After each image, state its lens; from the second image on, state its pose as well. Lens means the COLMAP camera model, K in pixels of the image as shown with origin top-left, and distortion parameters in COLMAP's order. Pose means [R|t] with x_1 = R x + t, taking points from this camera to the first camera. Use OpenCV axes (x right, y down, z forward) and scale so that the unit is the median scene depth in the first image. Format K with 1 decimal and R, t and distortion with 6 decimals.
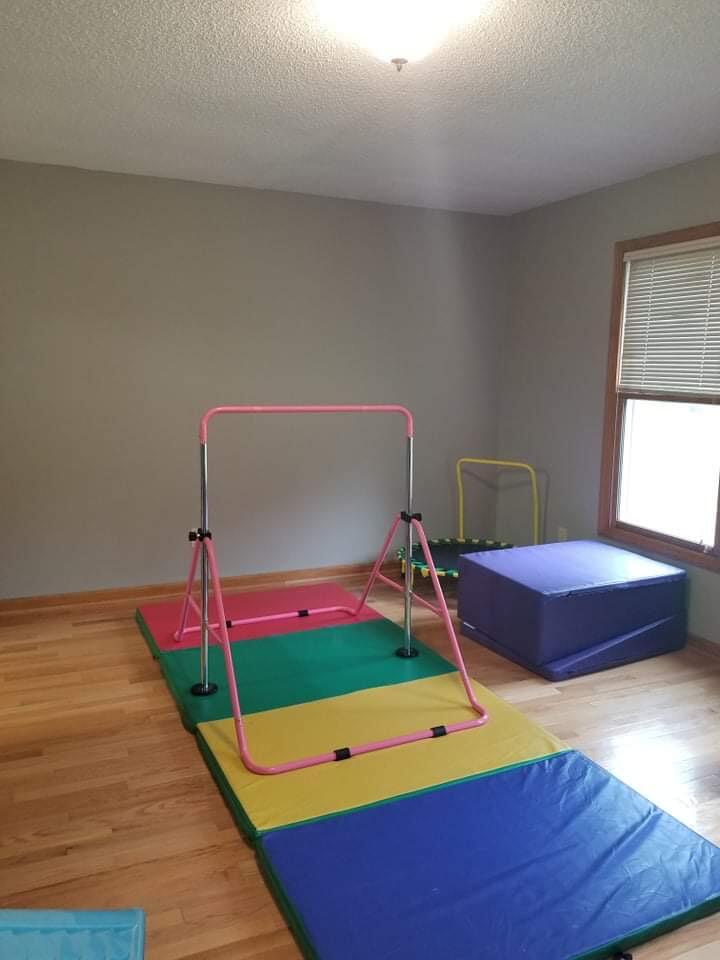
lens RADIAL K [[790.0, 0, 360.0], [0, 790.0, 480.0], [0, 0, 1]] dist [0.074446, -0.114767]
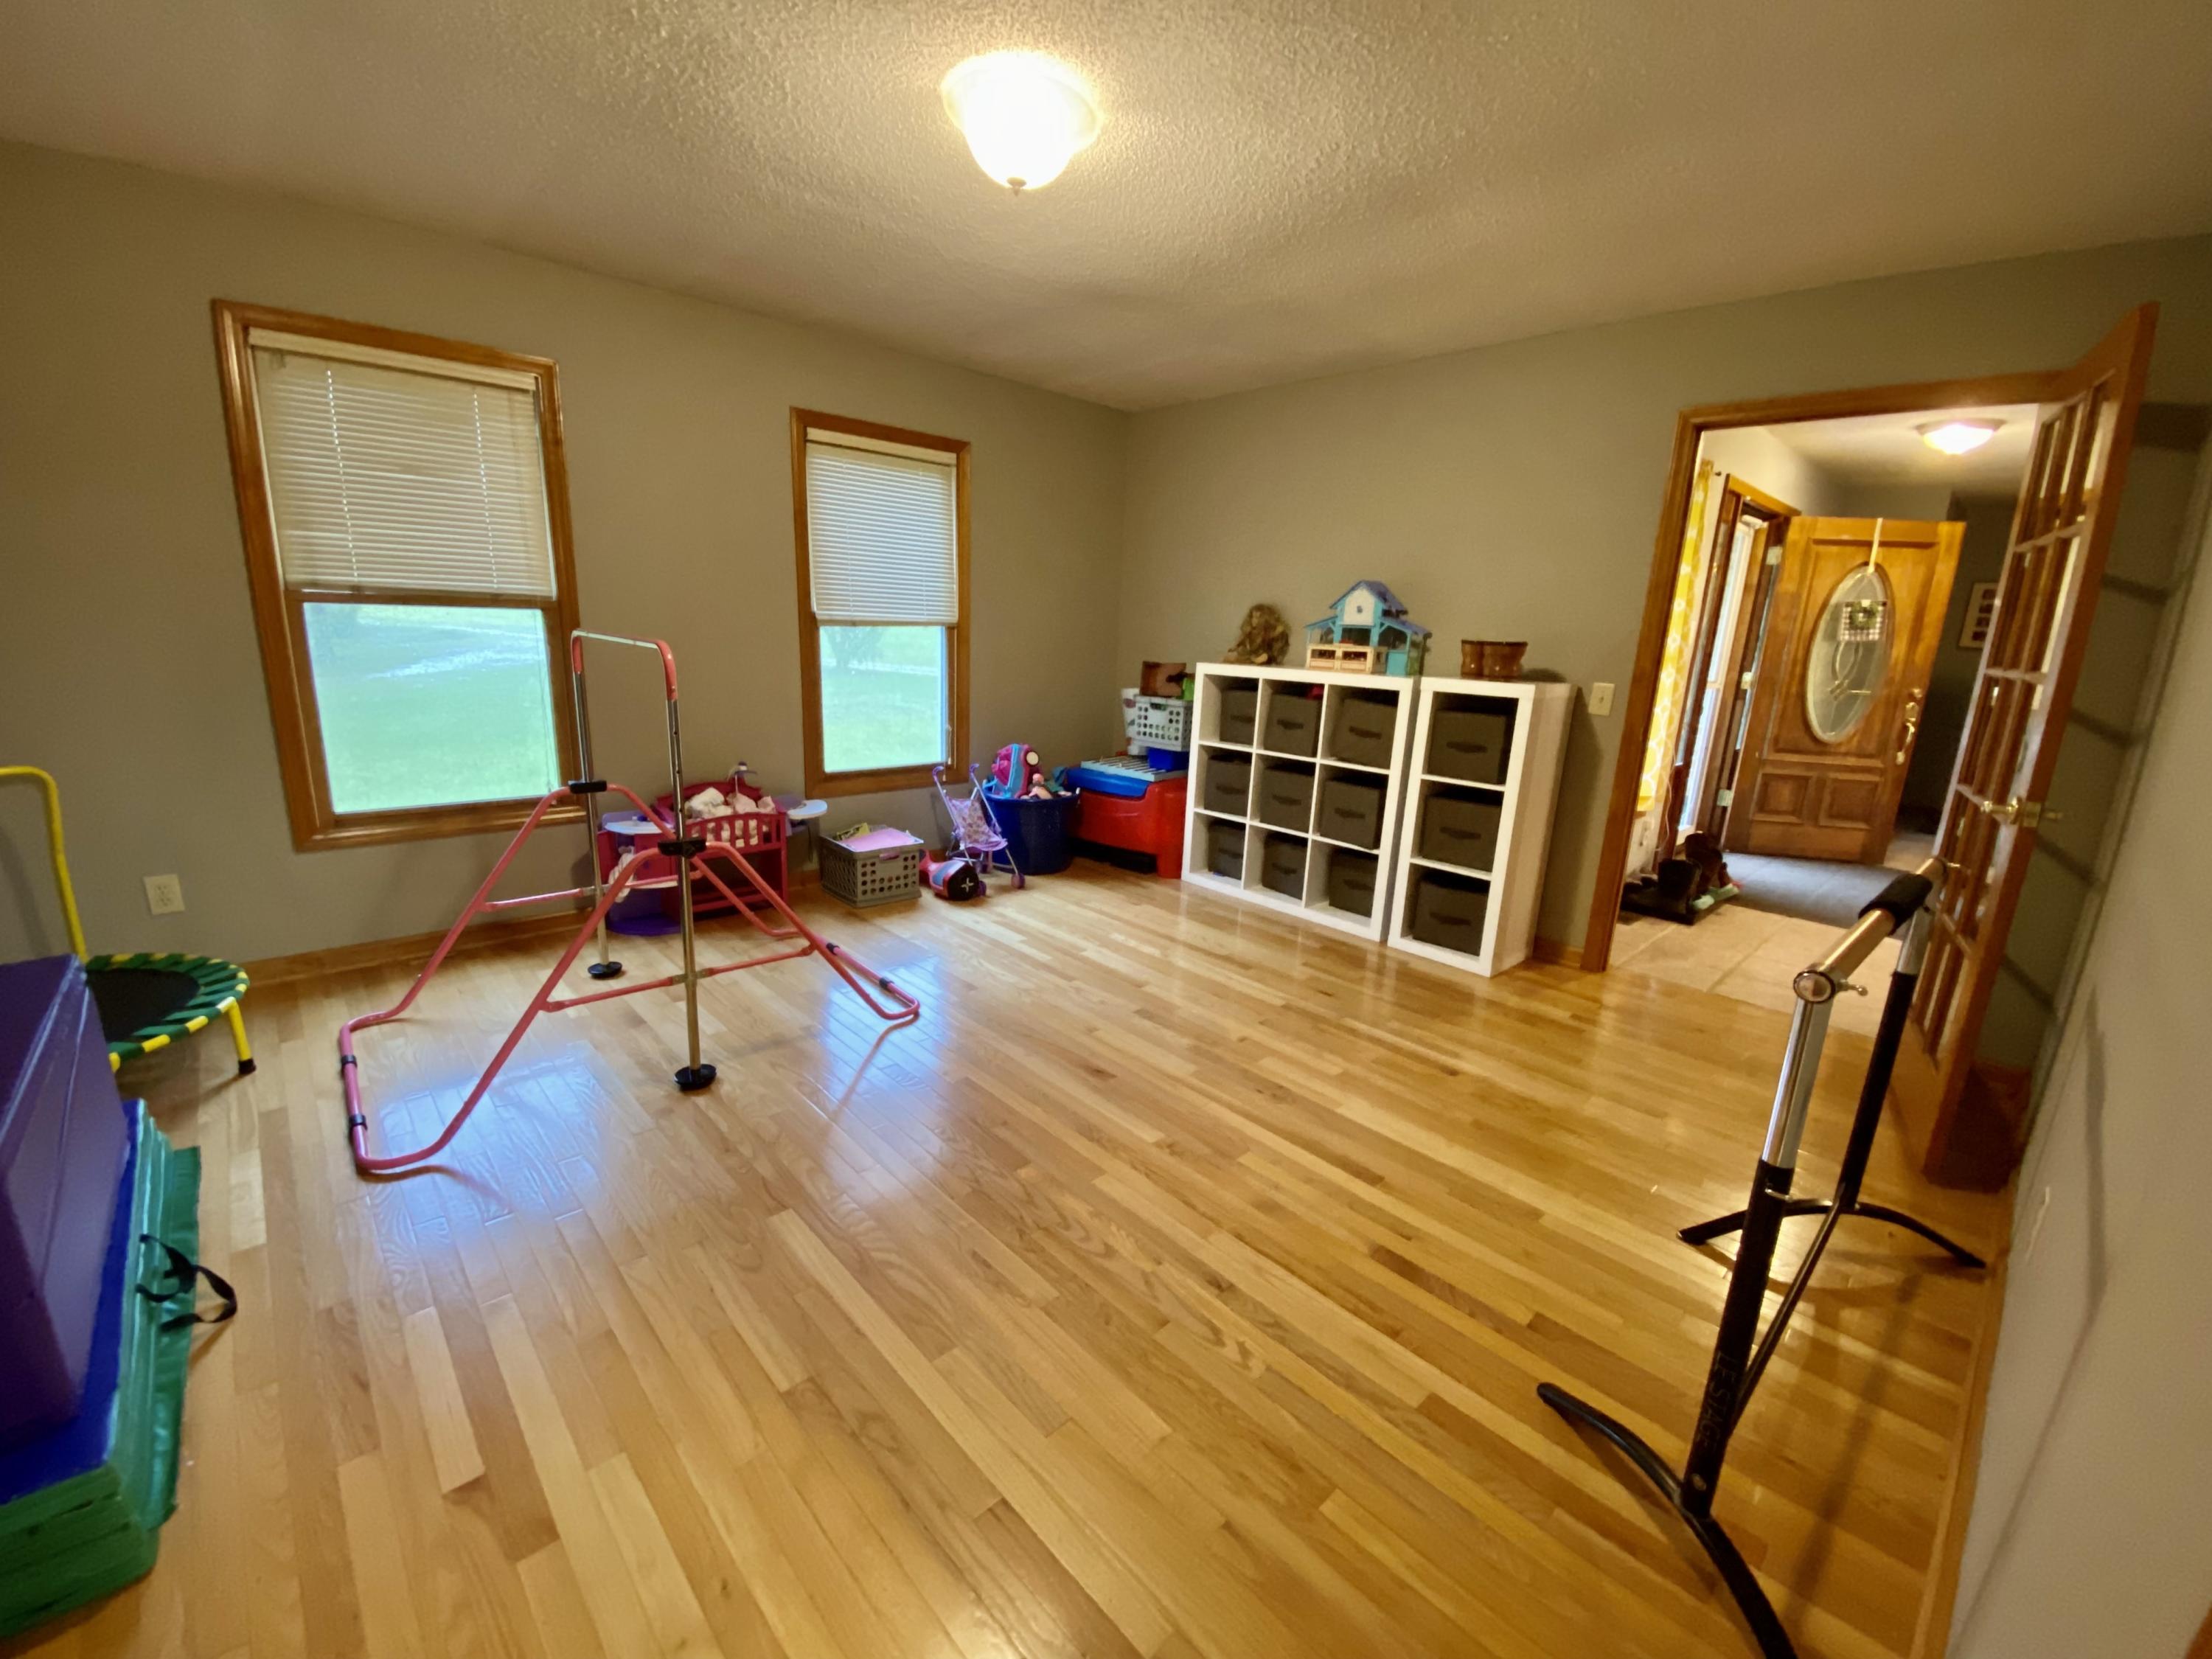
lens RADIAL K [[925.1, 0, 1106.0], [0, 925.1, 829.5], [0, 0, 1]] dist [0.034434, -0.000128]
pose [[-0.340731, -0.245936, 0.907424, -0.549689], [0.102643, 0.949679, 0.295930, -0.091722], [-0.934541, 0.193973, -0.298341, 0.719406]]
